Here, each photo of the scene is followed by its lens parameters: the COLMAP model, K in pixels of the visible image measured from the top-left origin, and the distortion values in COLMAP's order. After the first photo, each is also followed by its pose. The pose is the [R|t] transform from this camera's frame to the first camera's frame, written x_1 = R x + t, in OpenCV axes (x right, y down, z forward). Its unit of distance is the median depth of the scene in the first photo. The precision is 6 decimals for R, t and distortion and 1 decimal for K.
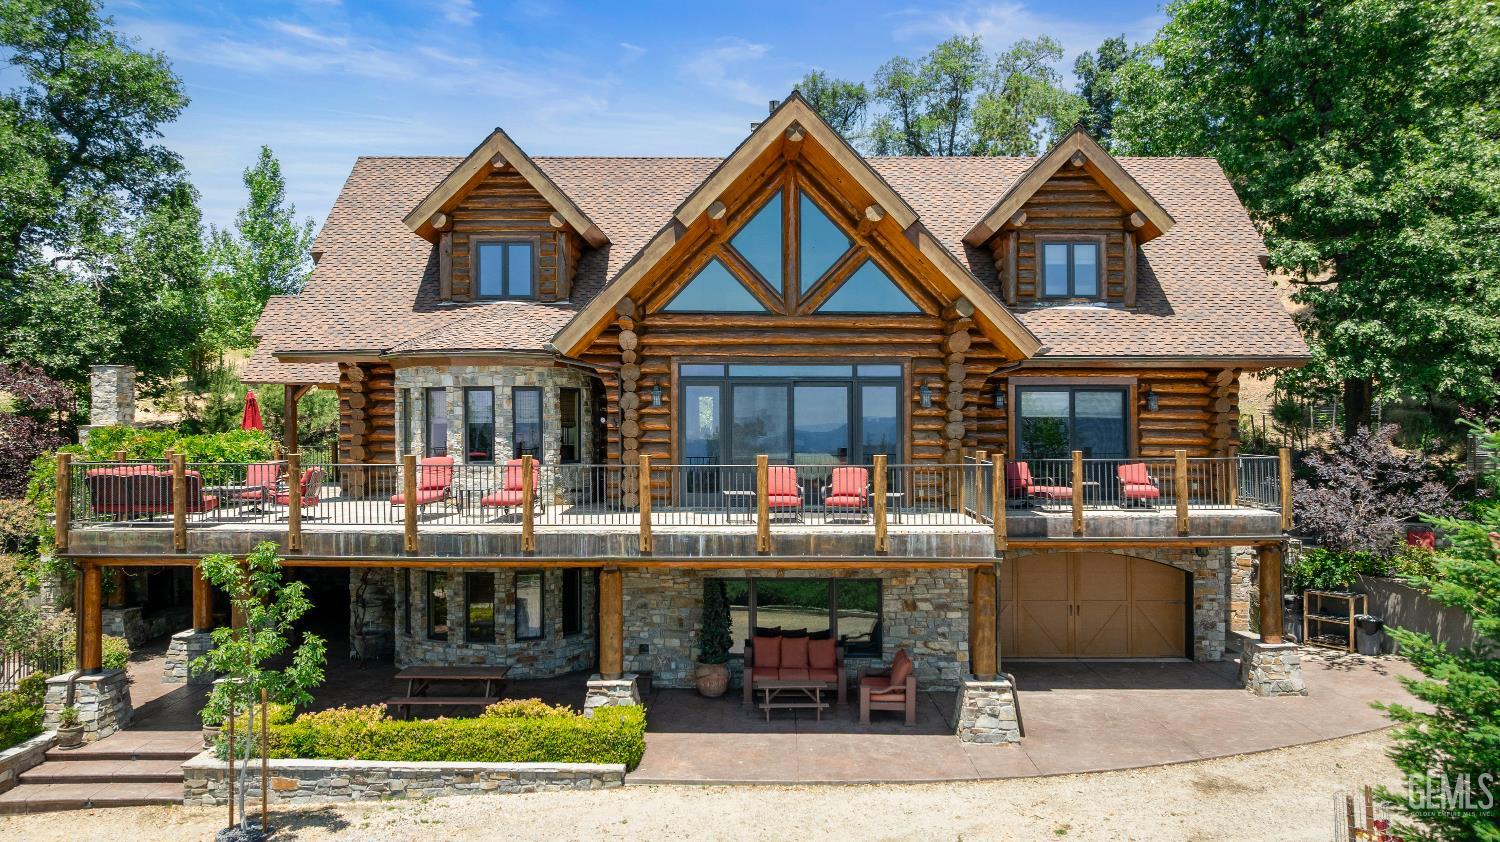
lens RADIAL K [[1101.4, 0, 750.0], [0, 1101.4, 421.0], [0, 0, 1]] dist [-0.002508, 0.001536]
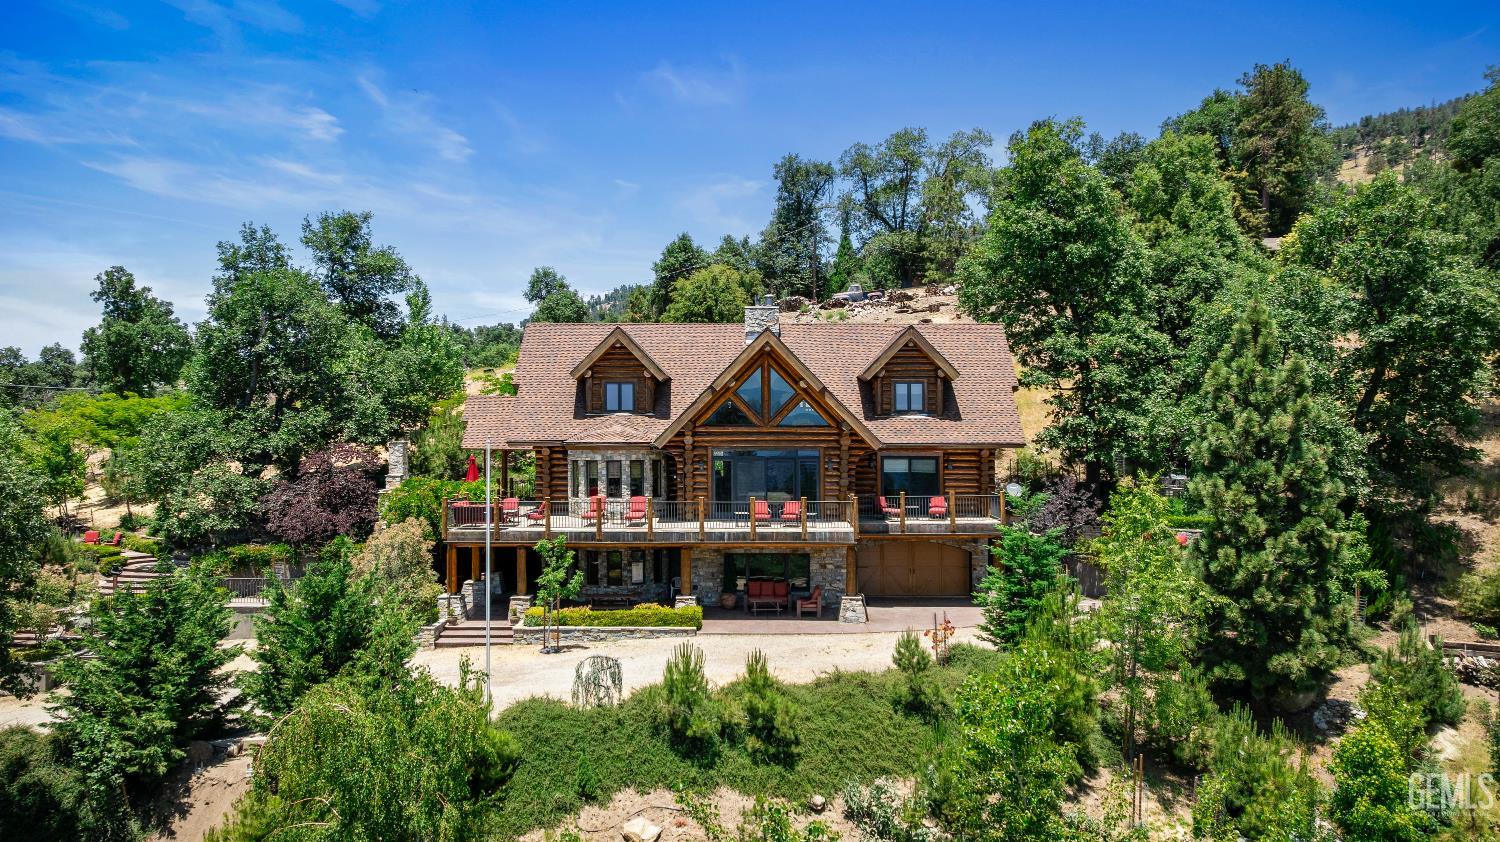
lens RADIAL K [[1052.0, 0, 750.0], [0, 1052.0, 421.0], [0, 0, 1]] dist [0.027350, -0.000190]
pose [[0.999889, -0.000326, 0.014890, -0.022086], [0.000414, 0.999982, -0.005902, -0.094057], [-0.014888, 0.005907, 0.999872, -0.976788]]
